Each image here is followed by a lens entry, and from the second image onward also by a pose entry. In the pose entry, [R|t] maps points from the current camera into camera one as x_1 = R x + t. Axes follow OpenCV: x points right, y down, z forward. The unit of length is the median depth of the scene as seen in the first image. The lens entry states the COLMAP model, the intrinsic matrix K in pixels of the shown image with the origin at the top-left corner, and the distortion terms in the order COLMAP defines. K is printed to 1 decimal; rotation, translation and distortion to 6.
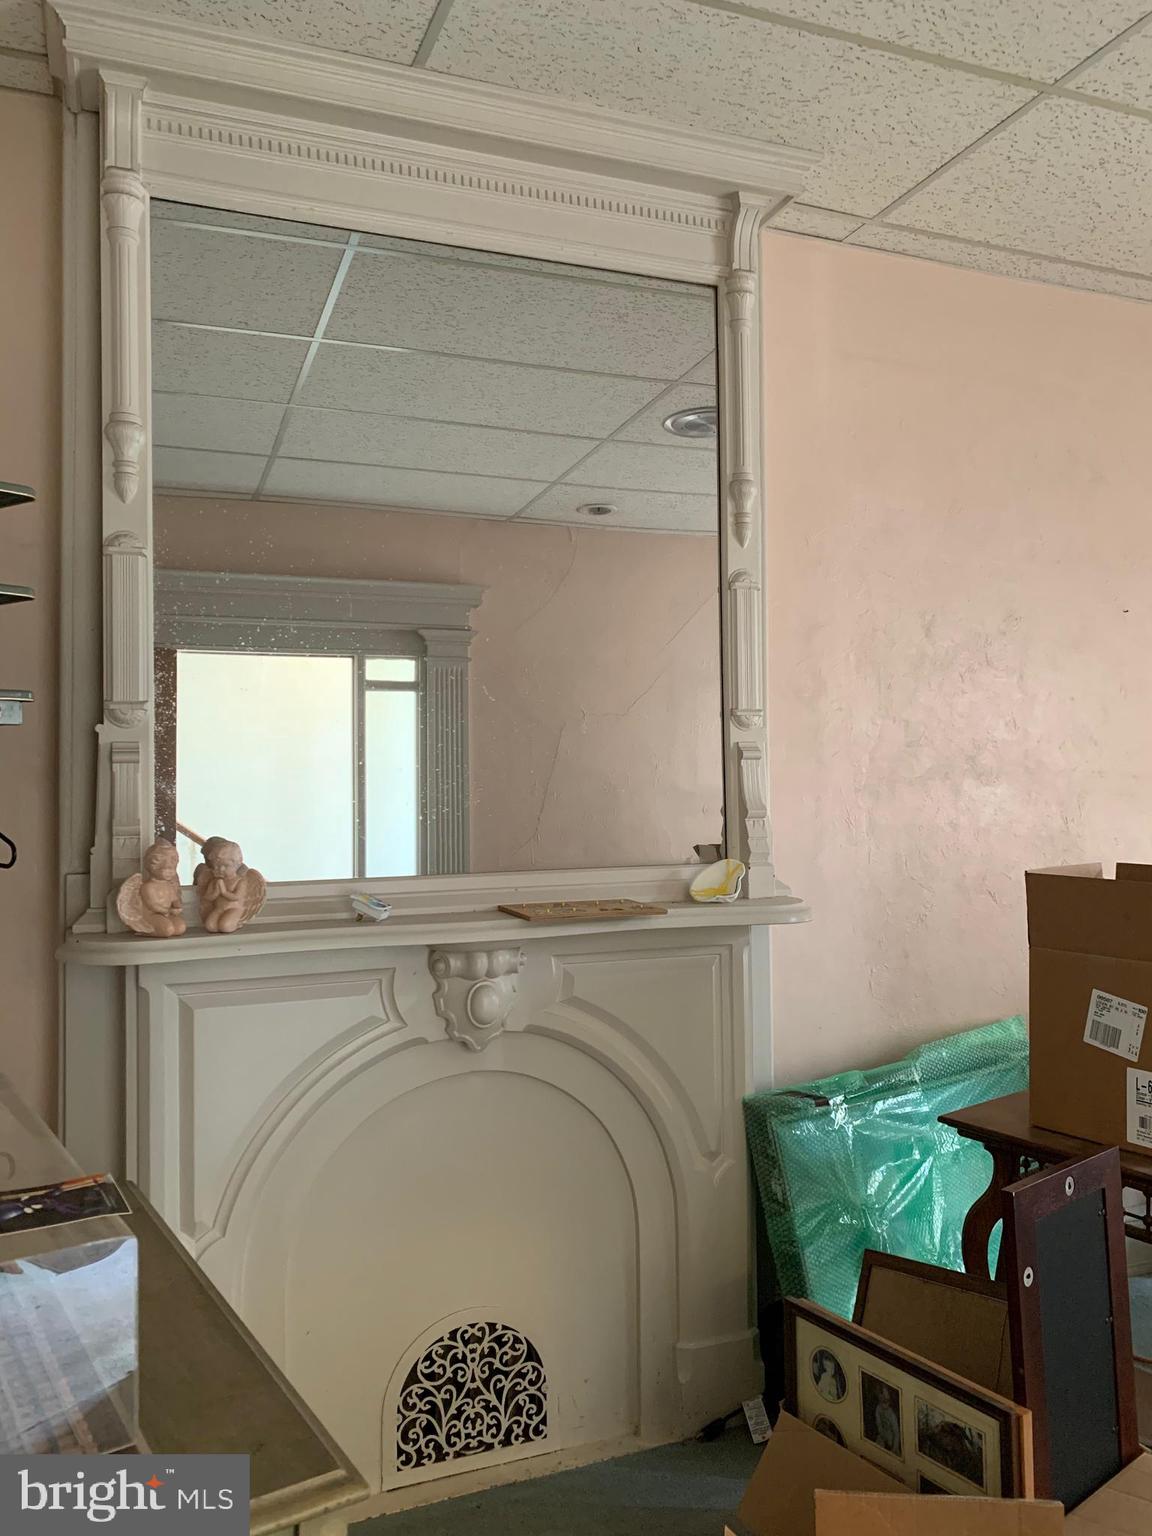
lens RADIAL K [[1194.9, 0, 575.5], [0, 1194.9, 752.8], [0, 0, 1]] dist [0.029514, -0.003230]
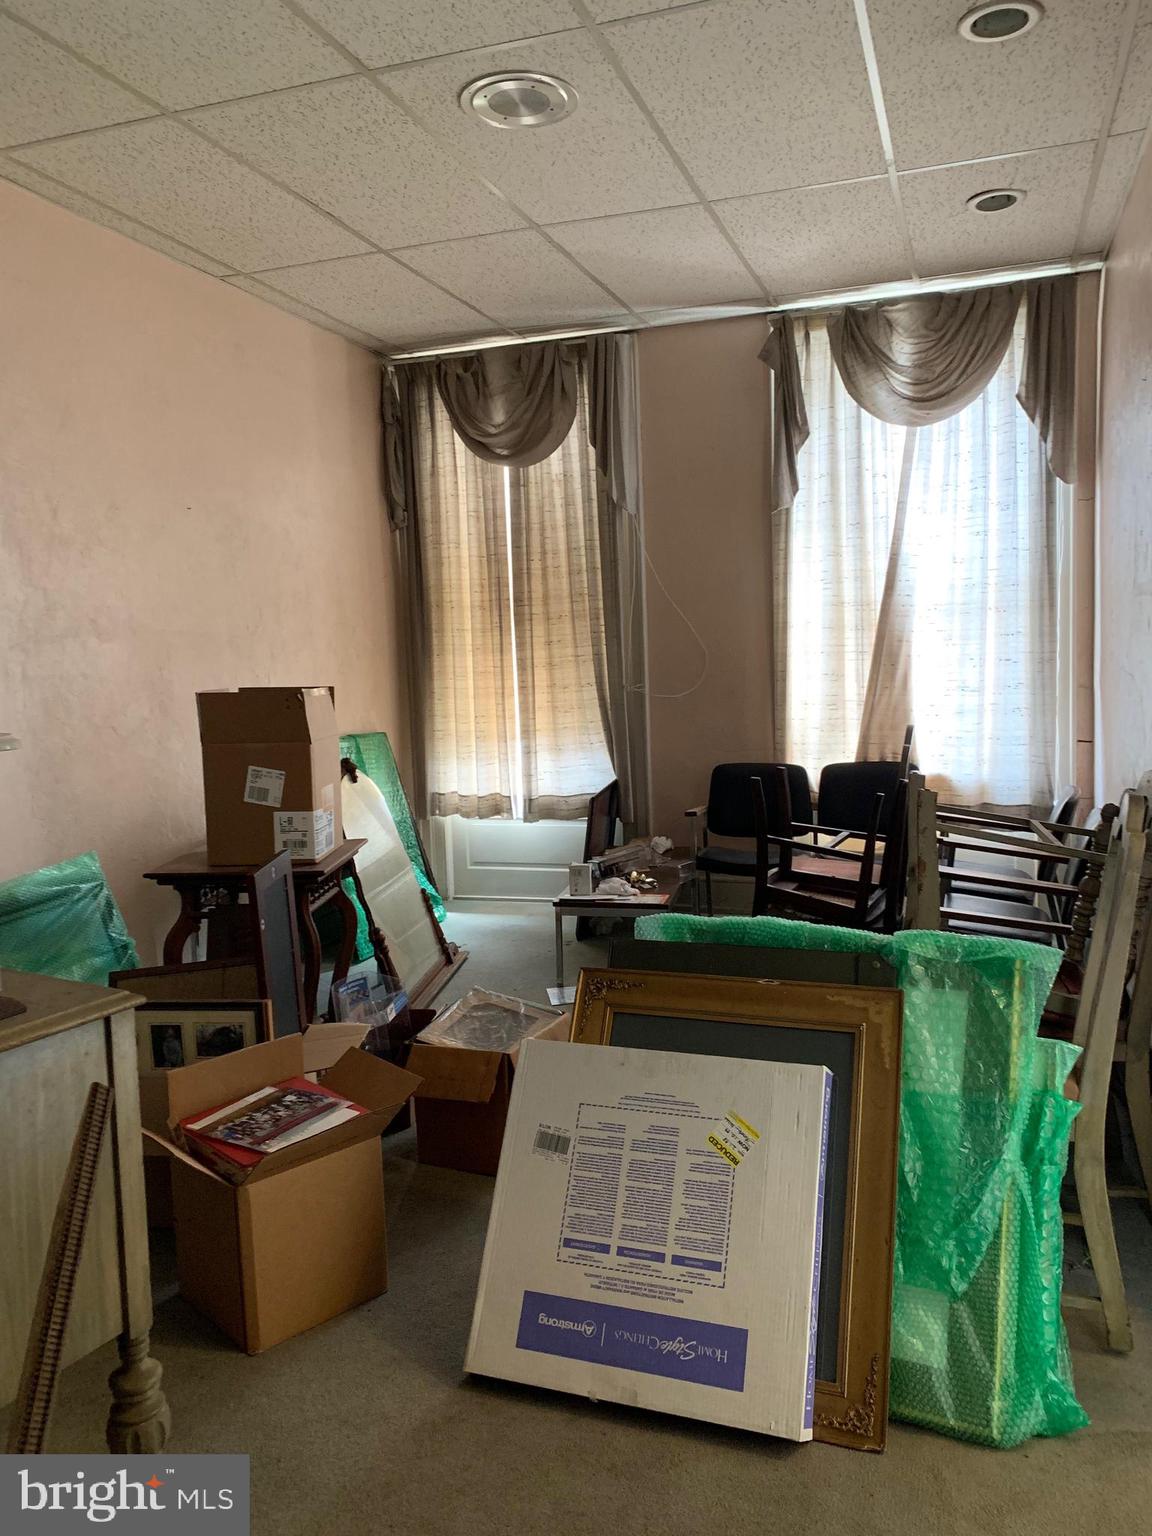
lens RADIAL K [[1194.9, 0, 575.5], [0, 1194.9, 752.8], [0, 0, 1]] dist [0.029514, -0.003230]
pose [[0.654118, -0.087099, 0.751361, -0.391901], [0.016955, 0.994787, 0.100557, 0.033033], [-0.756202, -0.053037, 0.652185, -0.263366]]
